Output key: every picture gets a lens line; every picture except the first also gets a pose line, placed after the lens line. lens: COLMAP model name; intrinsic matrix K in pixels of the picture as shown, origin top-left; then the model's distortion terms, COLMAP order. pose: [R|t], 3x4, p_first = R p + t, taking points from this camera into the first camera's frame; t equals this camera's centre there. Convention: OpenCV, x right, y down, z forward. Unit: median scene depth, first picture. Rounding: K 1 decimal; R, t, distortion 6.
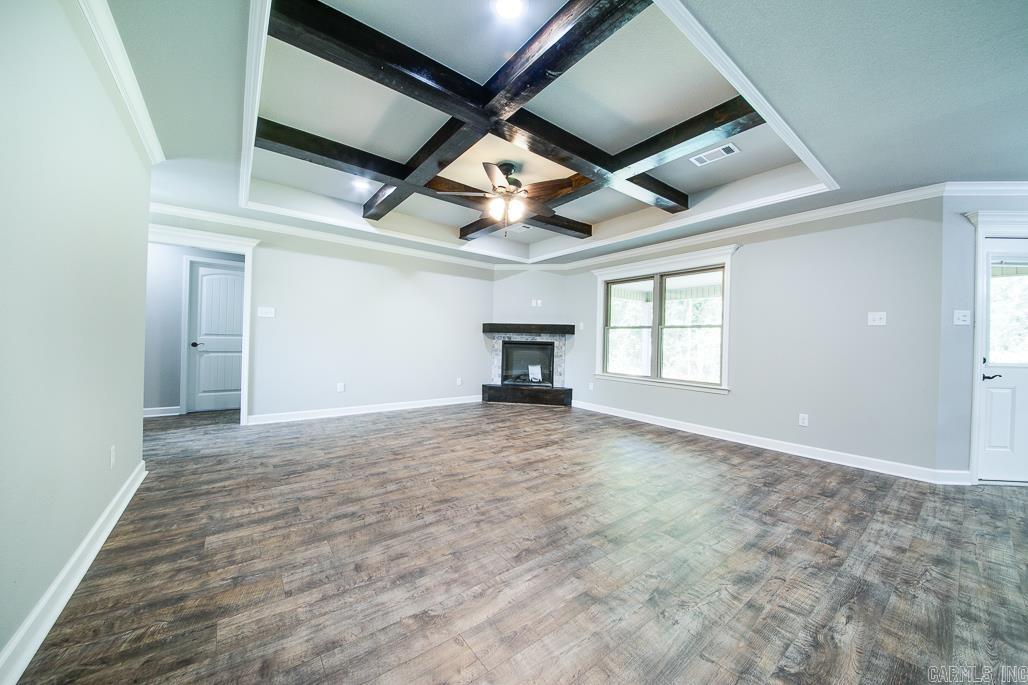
lens RADIAL K [[362.2, 0, 512.7], [0, 362.2, 339.8], [0, 0, 1]] dist [0.010834, -0.011044]
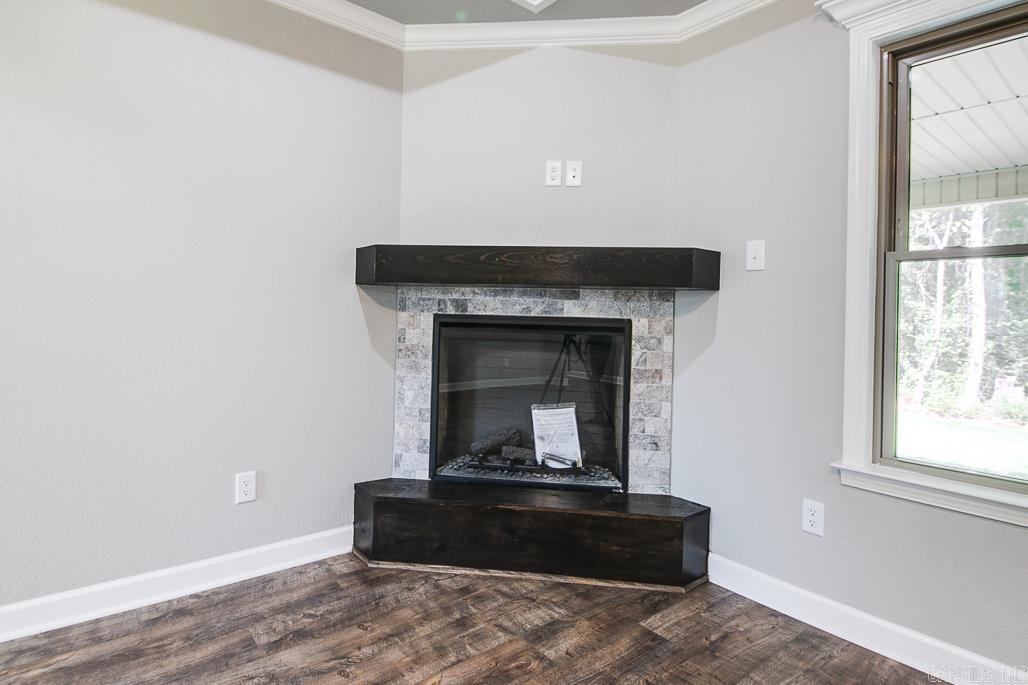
lens RADIAL K [[362.2, 0, 512.7], [0, 362.2, 339.8], [0, 0, 1]] dist [0.010834, -0.011044]
pose [[0.999439, 0.000977, 0.033489, 0.020148], [-0.002352, 0.999154, 0.041048, 0.009668], [-0.033421, -0.041104, 0.998596, 0.739247]]
